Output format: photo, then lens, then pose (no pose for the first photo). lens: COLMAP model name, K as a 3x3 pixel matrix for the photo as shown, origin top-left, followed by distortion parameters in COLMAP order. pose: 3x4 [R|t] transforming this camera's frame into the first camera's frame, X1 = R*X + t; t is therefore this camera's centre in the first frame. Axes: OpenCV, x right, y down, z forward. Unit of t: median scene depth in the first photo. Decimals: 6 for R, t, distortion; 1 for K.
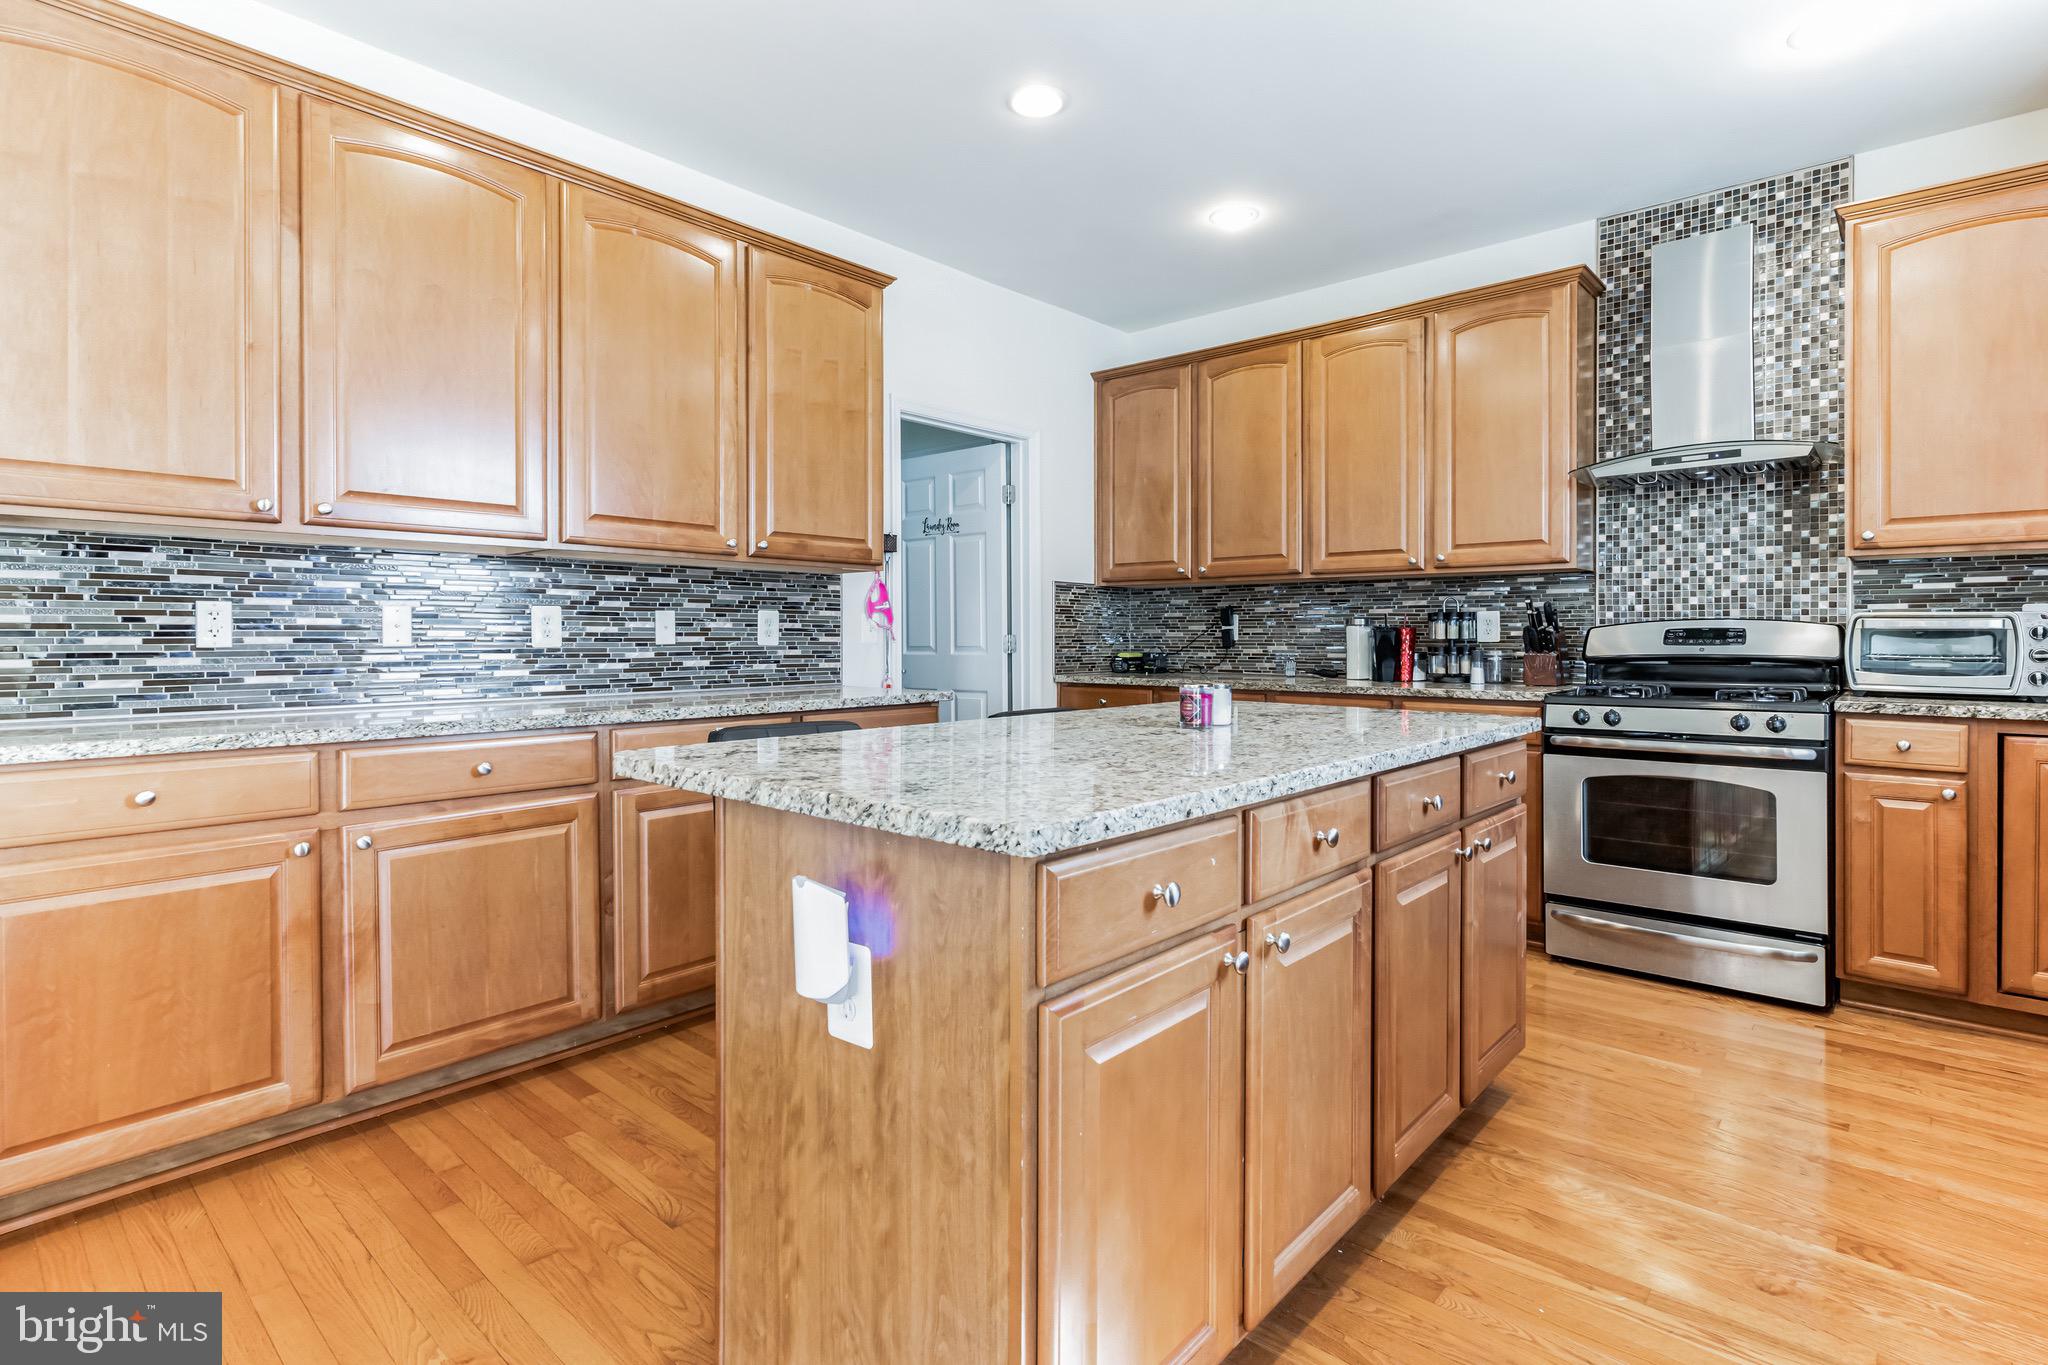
lens RADIAL K [[995.7, 0, 1038.8], [0, 995.7, 639.0], [0, 0, 1]] dist [0.000383, 0.000049]
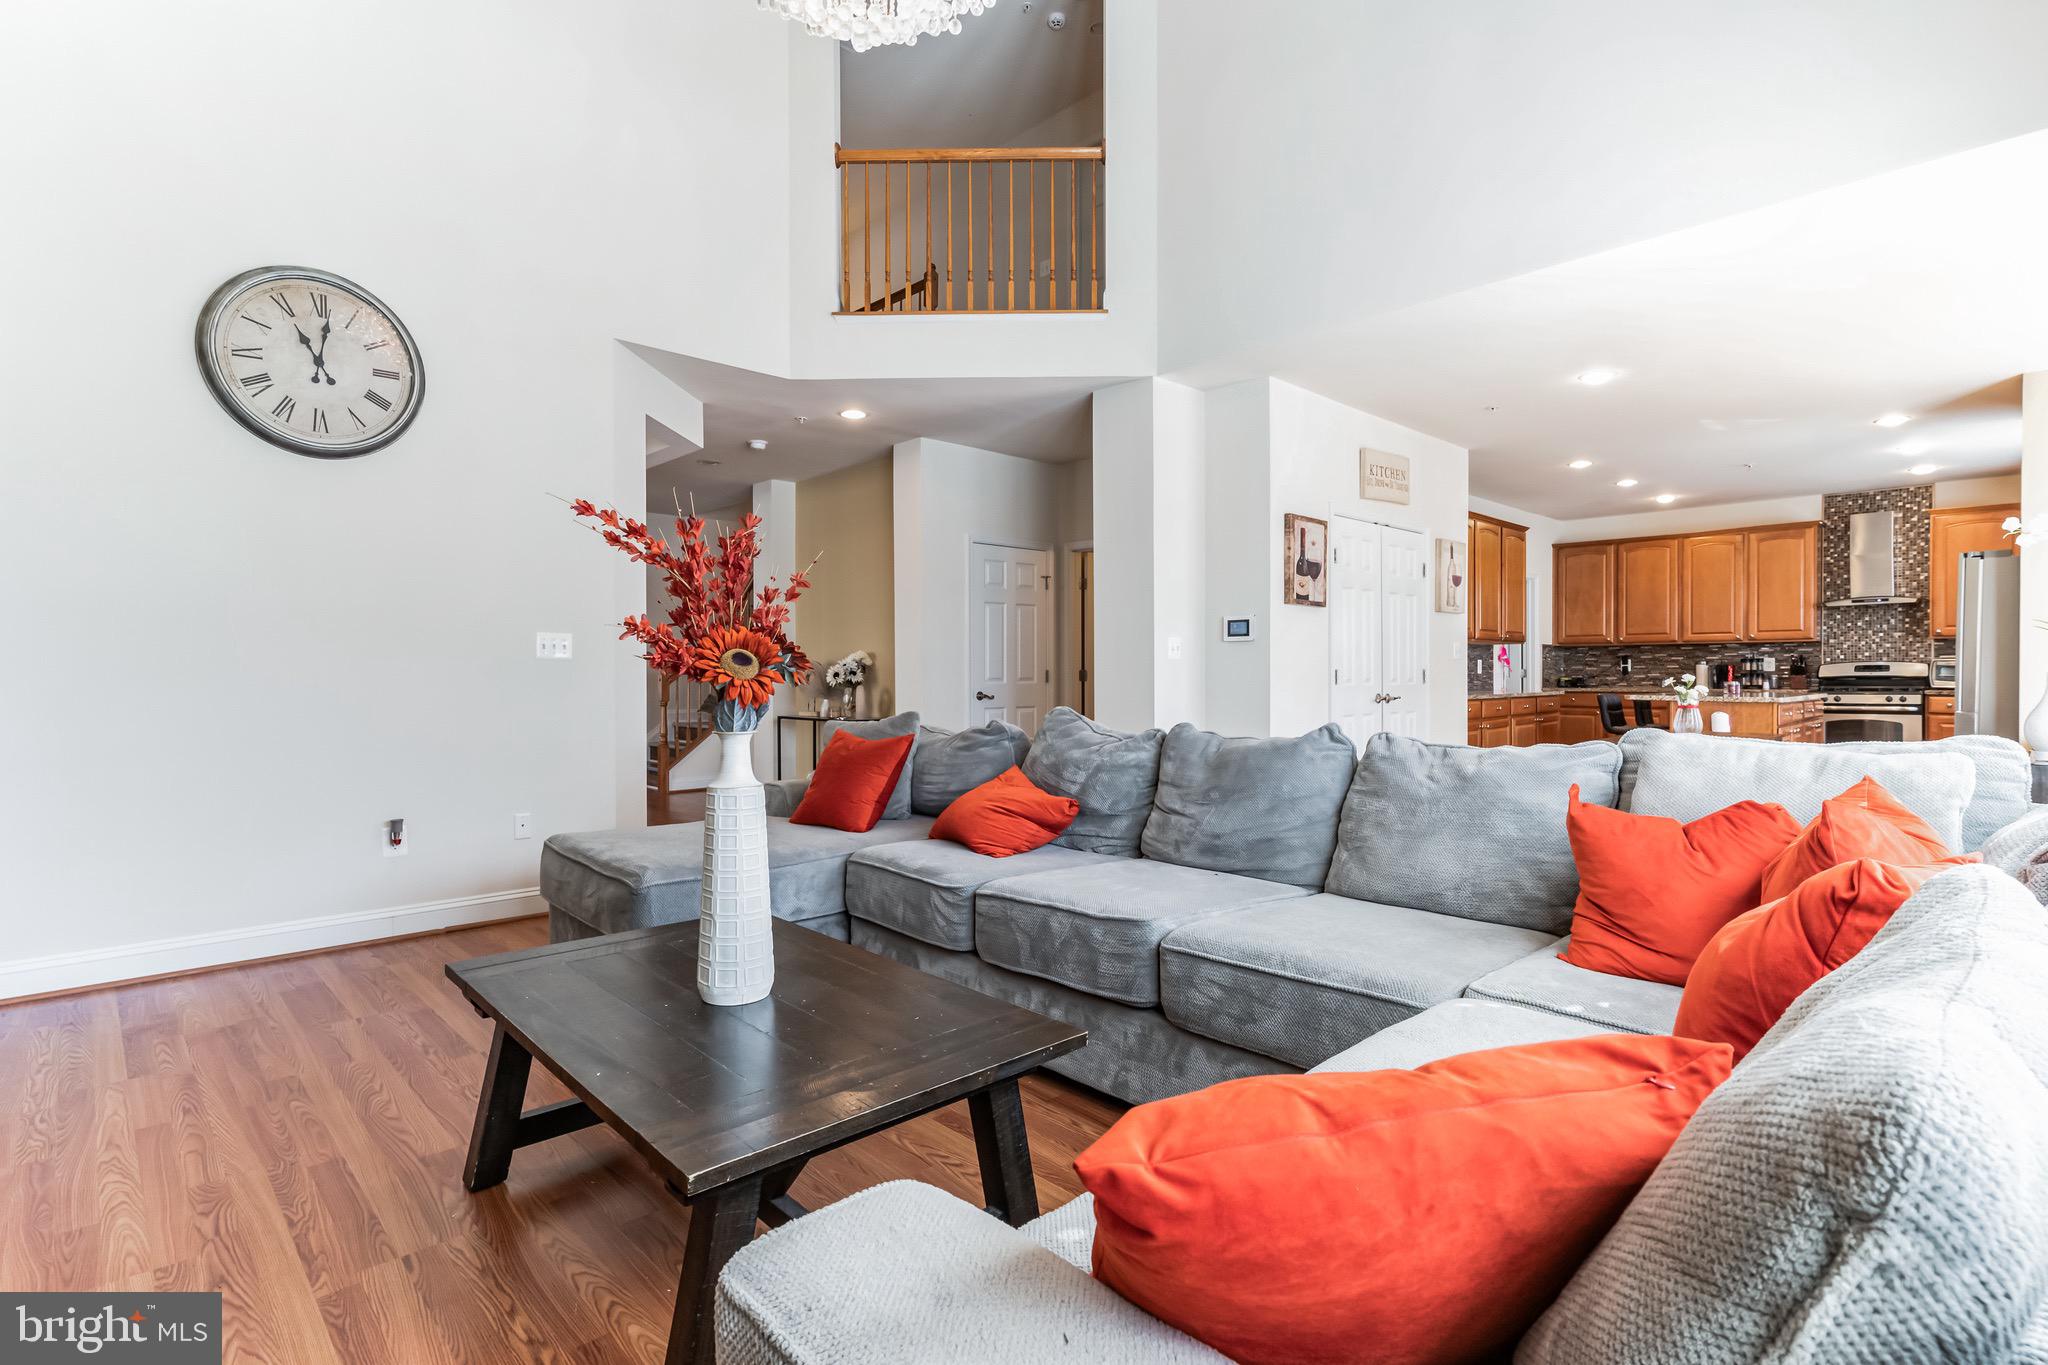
lens RADIAL K [[995.7, 0, 1025.3], [0, 995.7, 687.2], [0, 0, 1]] dist [0.000383, 0.000049]
pose [[0.997466, -0.002440, -0.071100, -1.256379], [0.003119, 0.999951, 0.009440, 0.014138], [0.071073, -0.009638, 0.997425, -1.624827]]
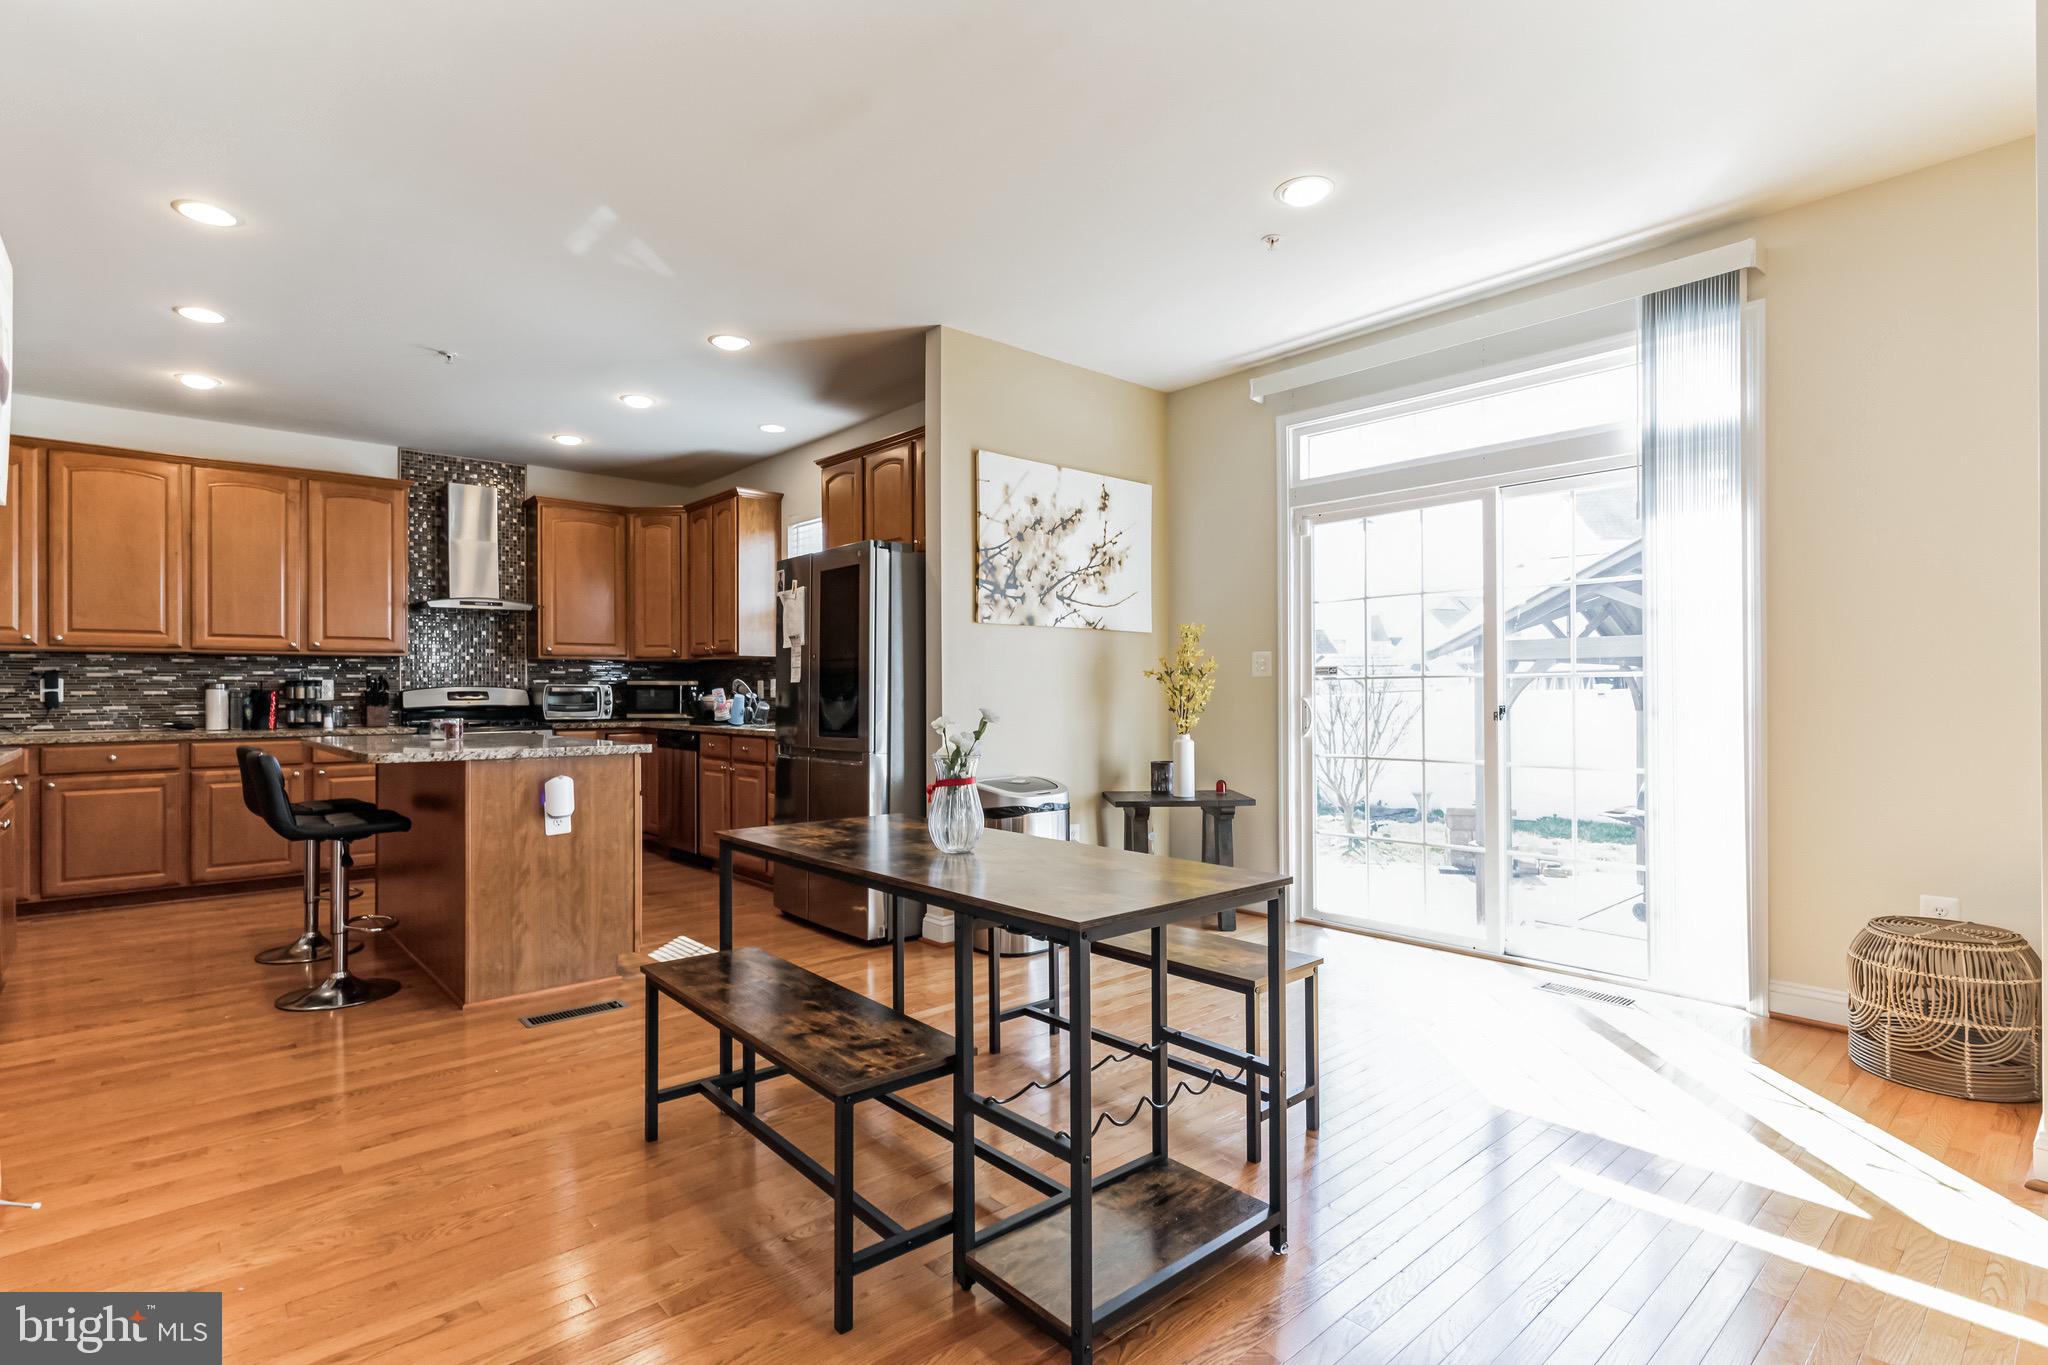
lens RADIAL K [[995.7, 0, 1024.8], [0, 995.7, 688.1], [0, 0, 1]] dist [0.000383, 0.000049]
pose [[0.111355, 0.003595, 0.993774, -1.042298], [0.009770, 0.999941, -0.004712, 0.002110], [-0.993733, 0.010234, 0.111313, -0.243156]]
